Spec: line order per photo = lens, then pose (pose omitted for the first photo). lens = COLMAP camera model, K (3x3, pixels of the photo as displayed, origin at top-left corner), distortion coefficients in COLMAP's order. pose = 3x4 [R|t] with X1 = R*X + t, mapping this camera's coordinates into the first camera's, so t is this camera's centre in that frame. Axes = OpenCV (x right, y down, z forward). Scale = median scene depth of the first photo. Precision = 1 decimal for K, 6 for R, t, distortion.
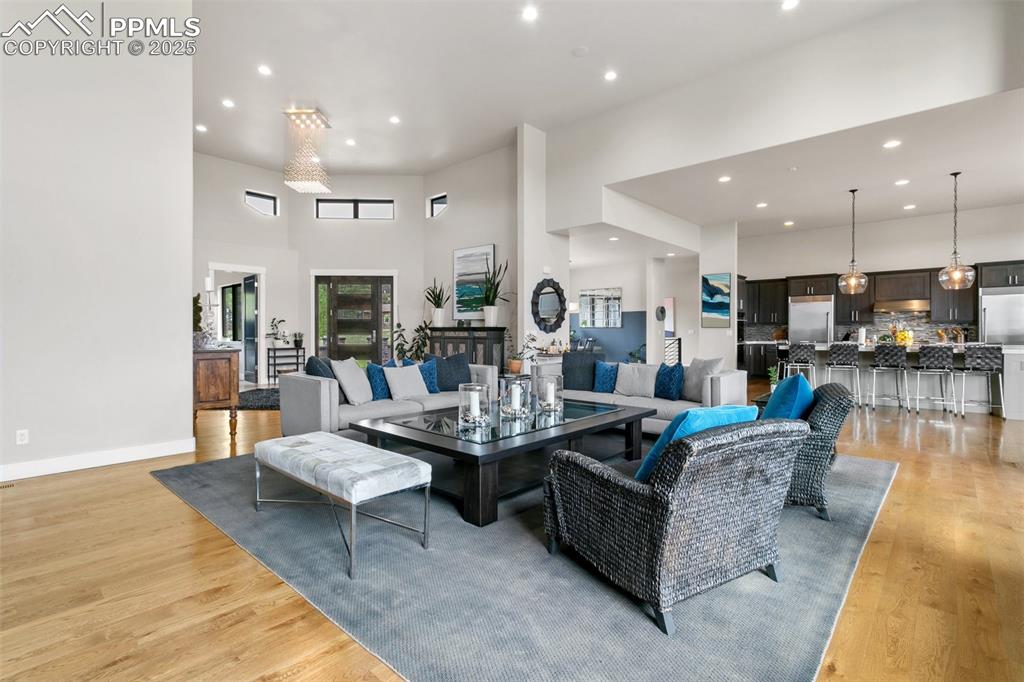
lens RADIAL K [[477.5, 0, 511.7], [0, 477.5, 335.3], [0, 0, 1]] dist [-0.004902, -0.000341]
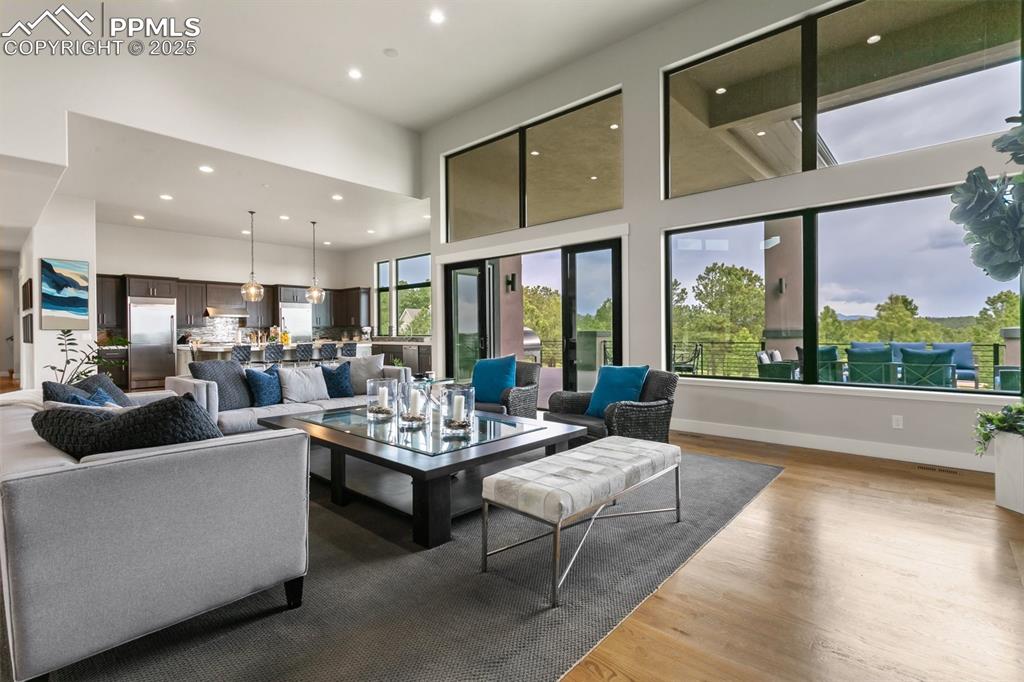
lens RADIAL K [[477.5, 0, 504.1], [0, 477.5, 334.2], [0, 0, 1]] dist [-0.004902, -0.000341]
pose [[0.006720, -0.001007, 0.999977, -0.332295], [0.013678, 0.999906, 0.000915, -0.000671], [-0.999884, 0.013672, 0.006734, 0.298437]]
